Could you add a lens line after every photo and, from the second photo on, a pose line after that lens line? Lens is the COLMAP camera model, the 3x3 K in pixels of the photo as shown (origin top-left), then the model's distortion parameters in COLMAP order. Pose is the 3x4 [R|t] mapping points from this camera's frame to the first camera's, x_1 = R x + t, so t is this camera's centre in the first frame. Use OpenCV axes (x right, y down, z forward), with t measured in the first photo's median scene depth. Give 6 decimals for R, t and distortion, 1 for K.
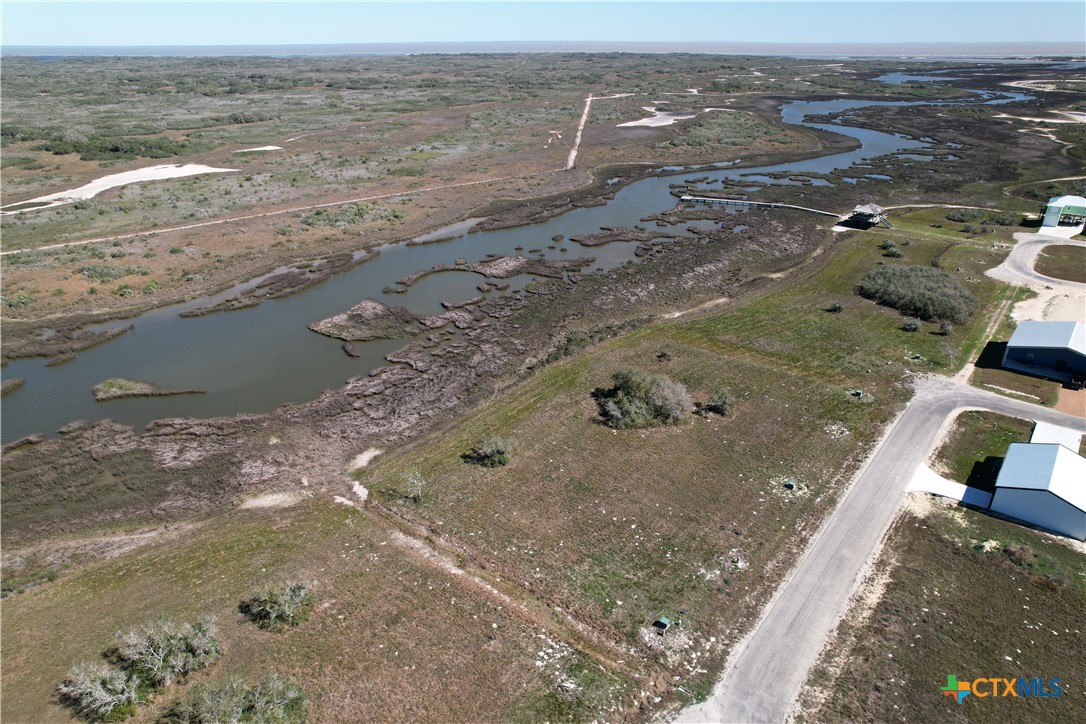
lens RADIAL K [[697.6, 0, 544.0], [0, 697.6, 372.9], [0, 0, 1]] dist [-0.078146, 0.064136]
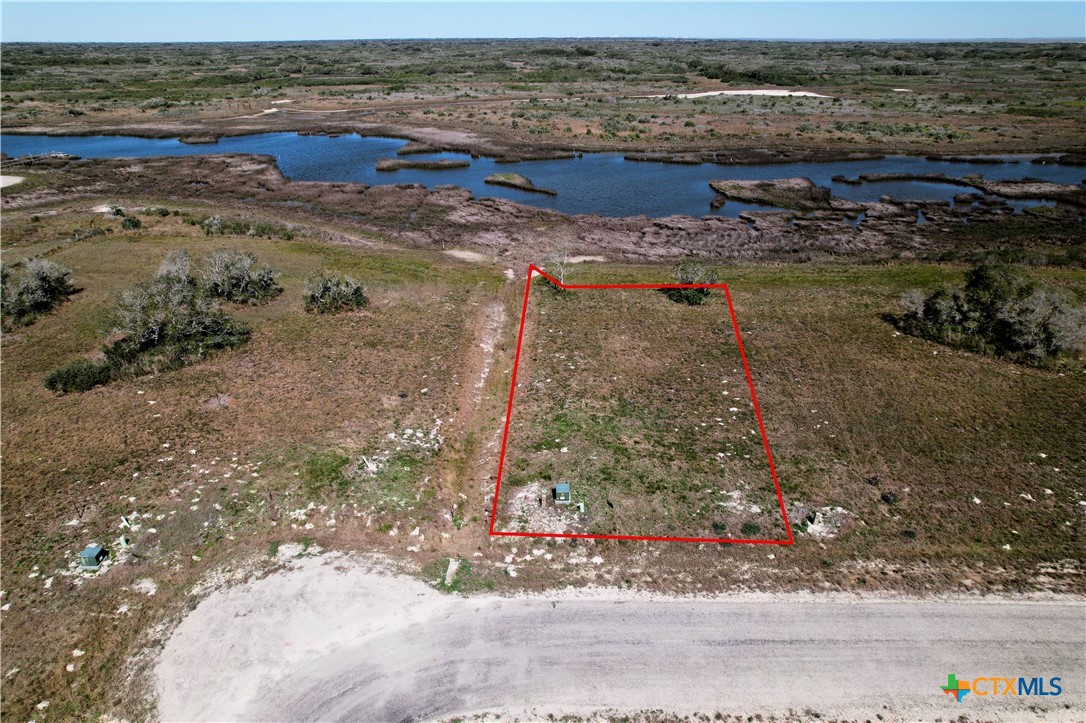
lens RADIAL K [[704.1, 0, 542.1], [0, 704.1, 364.7], [0, 0, 1]] dist [-0.084703, 0.076394]
pose [[0.602999, 0.344664, -0.719443, 0.372210], [-0.346664, 0.925459, 0.152804, 0.130259], [0.718481, 0.157265, 0.677534, 0.411955]]
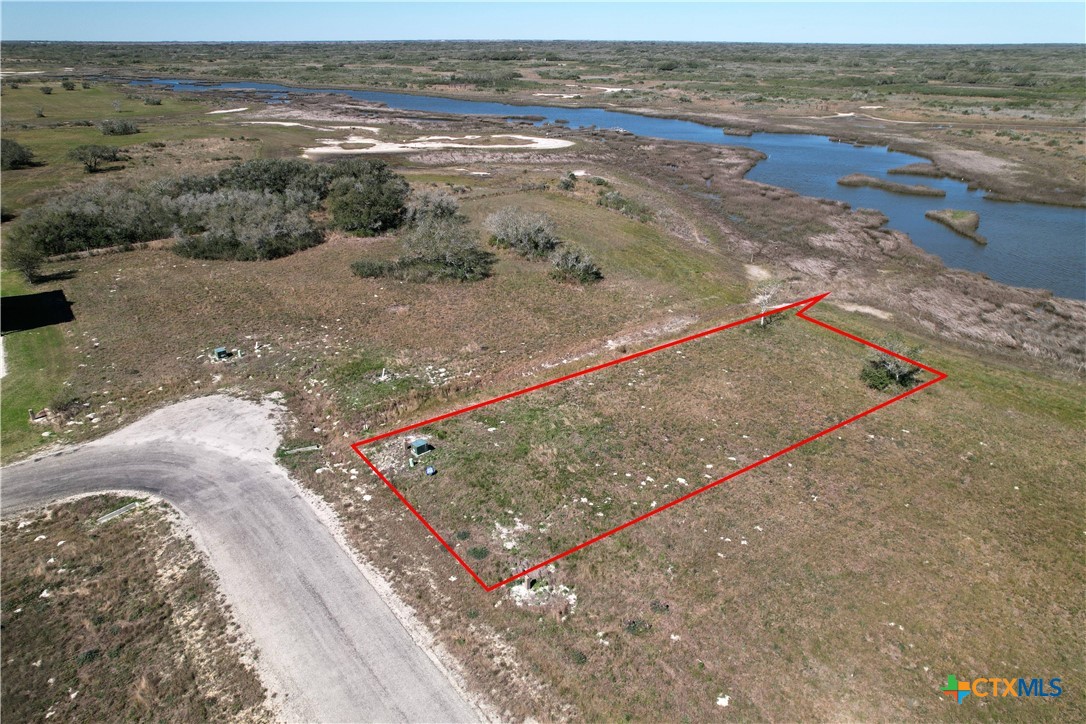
lens RADIAL K [[698.7, 0, 543.0], [0, 698.7, 362.0], [0, 0, 1]] dist [-0.087569, 0.080153]
pose [[-0.224651, 0.419392, -0.879570, 0.470696], [-0.425616, 0.769756, 0.475738, -0.033388], [0.876575, 0.481234, 0.005573, 0.737354]]
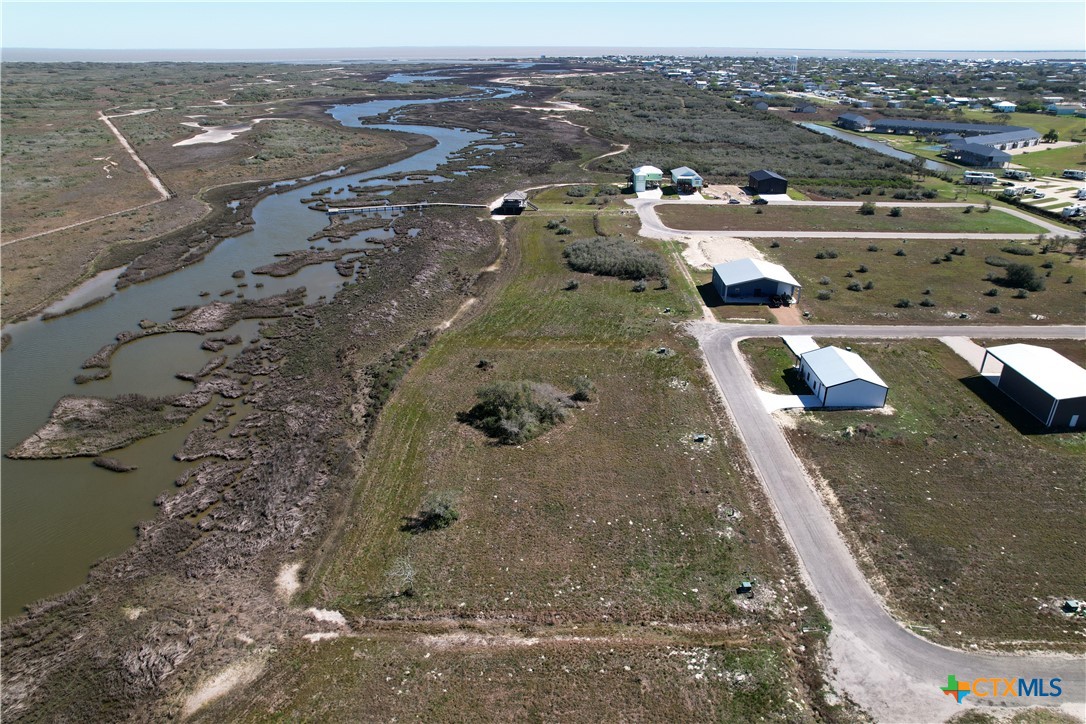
lens RADIAL K [[704.1, 0, 542.1], [0, 704.1, 365.2], [0, 0, 1]] dist [-0.084703, 0.076394]
pose [[0.789701, -0.252257, 0.559230, -0.412550], [0.263016, 0.962741, 0.062863, -0.083257], [-0.554252, 0.097444, 0.826625, 0.174975]]
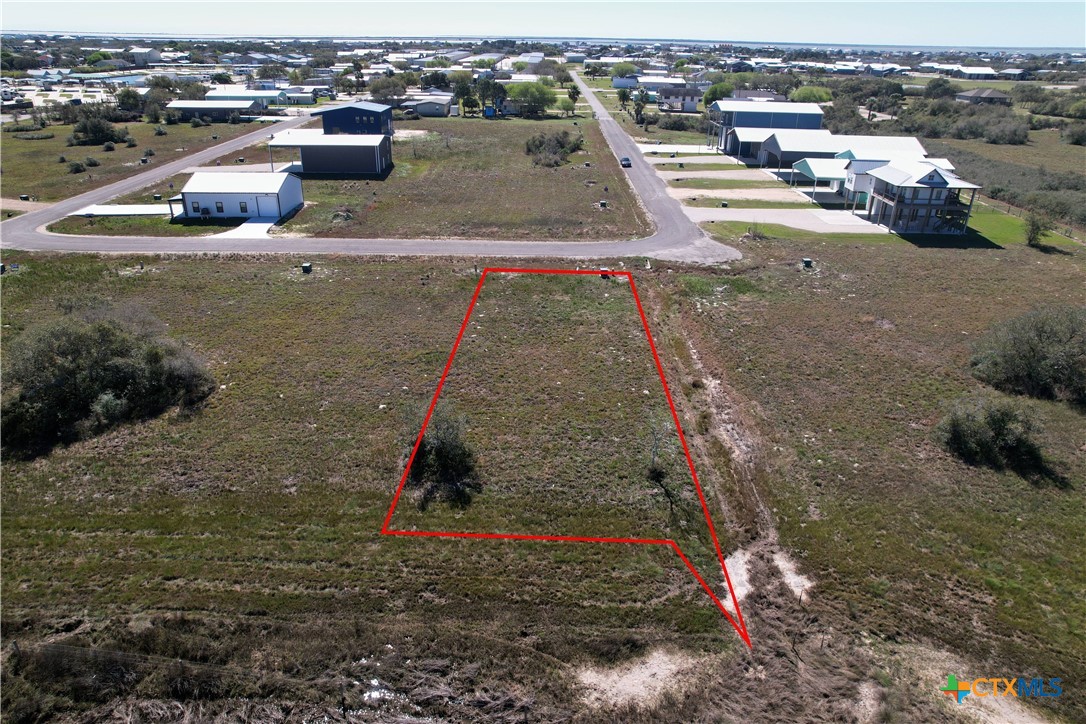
lens RADIAL K [[721.9, 0, 541.6], [0, 721.9, 360.7], [0, 0, 1]] dist [-0.079550, 0.068206]
pose [[-0.625686, -0.328342, 0.707608, -0.404614], [0.329719, 0.710774, 0.621358, -0.173723], [-0.706967, 0.622087, -0.336461, 1.056715]]
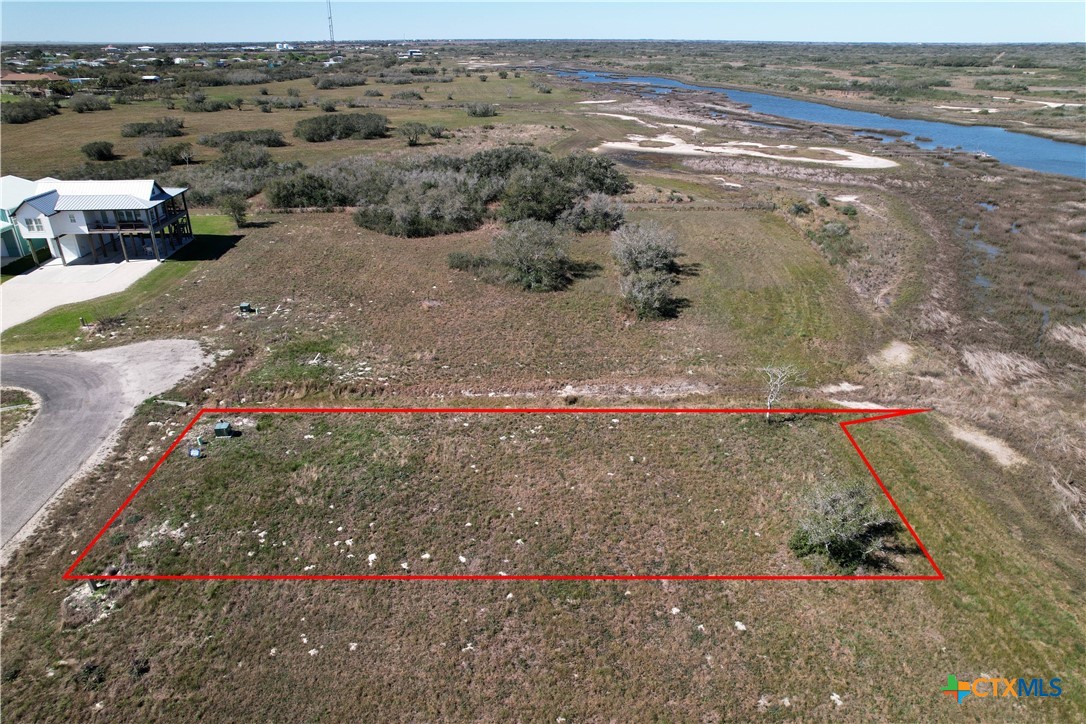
lens RADIAL K [[706.4, 0, 543.0], [0, 706.4, 362.0], [0, 0, 1]] dist [-0.090934, 0.086327]
pose [[-0.730985, 0.292416, -0.616566, 0.235222], [-0.295103, 0.679217, 0.671996, -0.141401], [0.615285, 0.673170, -0.410204, 0.979645]]
